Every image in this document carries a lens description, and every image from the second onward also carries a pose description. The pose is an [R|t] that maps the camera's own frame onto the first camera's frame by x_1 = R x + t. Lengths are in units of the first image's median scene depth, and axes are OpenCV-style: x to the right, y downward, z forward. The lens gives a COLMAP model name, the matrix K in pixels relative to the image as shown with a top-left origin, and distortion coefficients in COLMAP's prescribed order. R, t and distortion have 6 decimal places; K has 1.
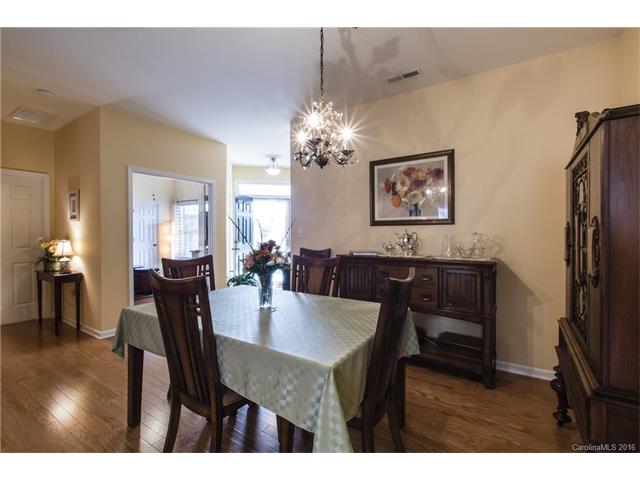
lens RADIAL K [[300.7, 0, 322.6], [0, 300.7, 237.5], [0, 0, 1]] dist [0.002901, 0.000109]
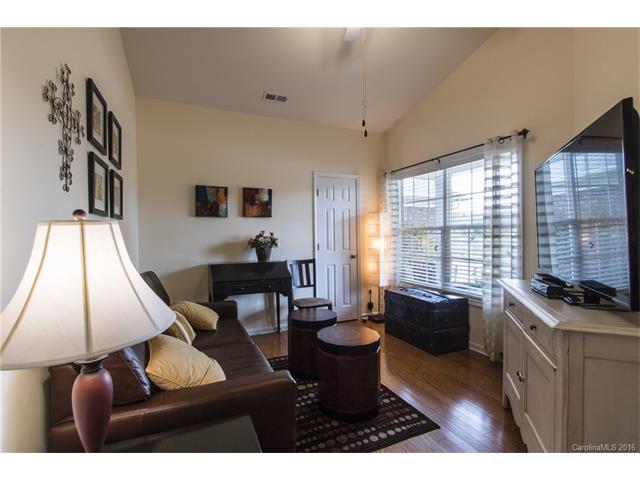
lens RADIAL K [[300.7, 0, 320.3], [0, 300.7, 237.8], [0, 0, 1]] dist [0.002901, 0.000109]
pose [[0.841434, 0.004632, -0.540339, -0.313821], [-0.001719, 0.999981, 0.005895, -0.011191], [0.540356, -0.004031, 0.841427, 0.516411]]
